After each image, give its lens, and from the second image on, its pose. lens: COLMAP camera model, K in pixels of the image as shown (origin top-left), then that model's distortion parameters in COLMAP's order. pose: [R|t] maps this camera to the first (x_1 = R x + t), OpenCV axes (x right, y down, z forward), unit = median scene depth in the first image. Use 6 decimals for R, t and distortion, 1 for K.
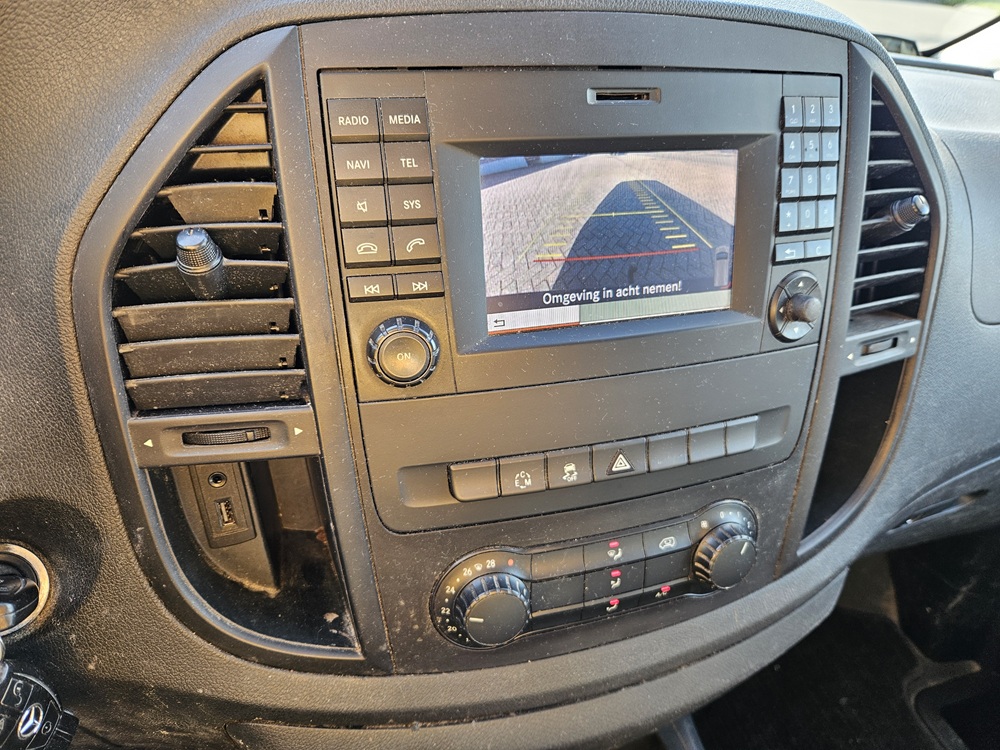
lens RADIAL K [[663.8, 0, 496.7], [0, 663.8, 367.2], [0, 0, 1]] dist [0.027743, -0.034779]
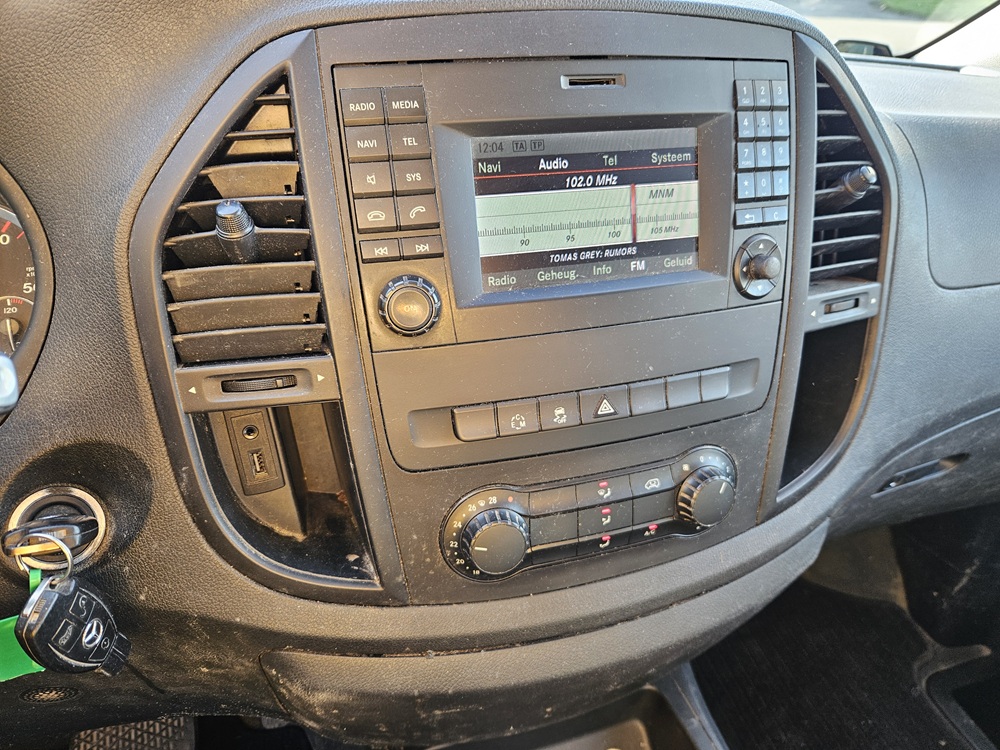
lens RADIAL K [[663.8, 0, 500.2], [0, 663.8, 370.1], [0, 0, 1]] dist [0.027743, -0.034779]
pose [[0.999434, -0.028144, -0.018442, 0.032138], [0.027481, 0.999000, -0.035265, 0.120833], [0.019416, 0.034738, 0.999208, -0.135772]]
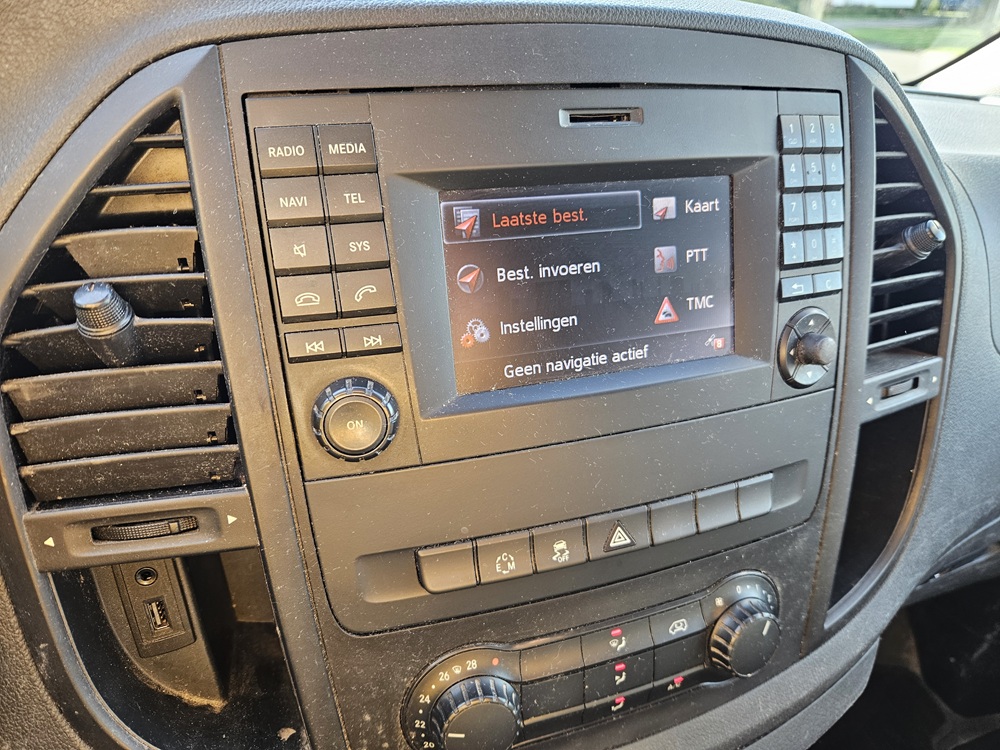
lens RADIAL K [[663.8, 0, 498.7], [0, 663.8, 366.7], [0, 0, 1]] dist [0.027743, -0.034779]
pose [[0.999180, -0.037154, 0.016079, 0.026652], [0.038203, 0.996757, -0.070819, -0.020538], [-0.013395, 0.071375, 0.997360, 0.136291]]
